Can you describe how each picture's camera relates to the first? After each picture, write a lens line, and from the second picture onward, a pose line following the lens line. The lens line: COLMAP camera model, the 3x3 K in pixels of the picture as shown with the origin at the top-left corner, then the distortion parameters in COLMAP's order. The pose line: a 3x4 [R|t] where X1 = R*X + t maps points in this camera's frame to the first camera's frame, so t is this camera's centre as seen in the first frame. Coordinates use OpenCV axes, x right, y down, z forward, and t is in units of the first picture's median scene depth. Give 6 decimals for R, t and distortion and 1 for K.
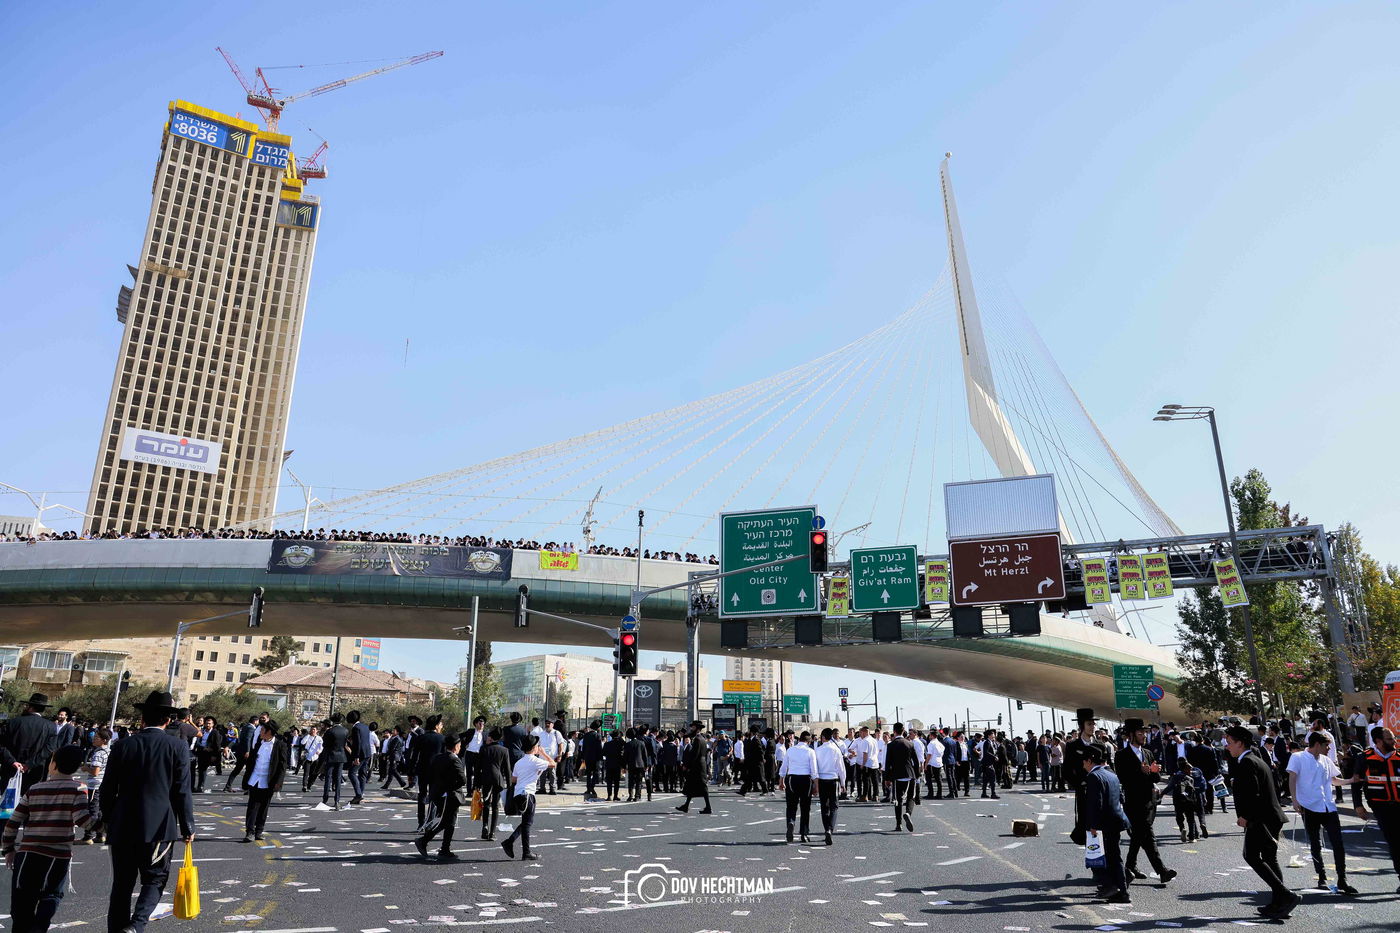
lens RADIAL K [[989.1, 0, 700.0], [0, 989.1, 466.5], [0, 0, 1]] dist [-0.004462, 0.006372]
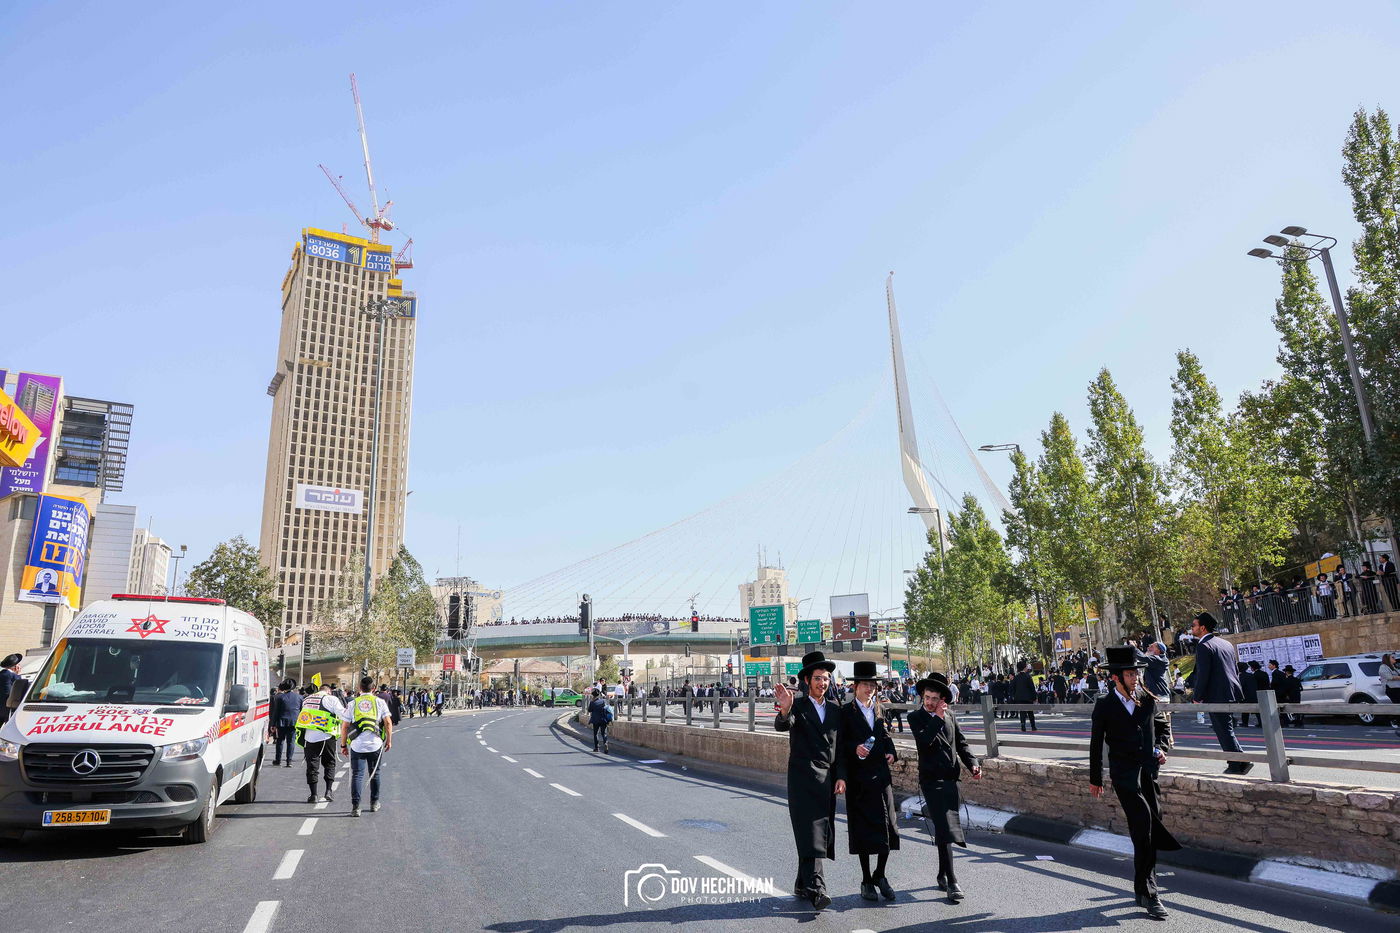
lens RADIAL K [[960.7, 0, 696.1], [0, 960.7, 495.1], [0, 0, 1]] dist [-0.027155, 0.001172]
pose [[0.998898, -0.043613, -0.017333, -0.011549], [0.044608, 0.997085, 0.061900, -0.078199], [0.014583, -0.062605, 0.997932, -0.290653]]
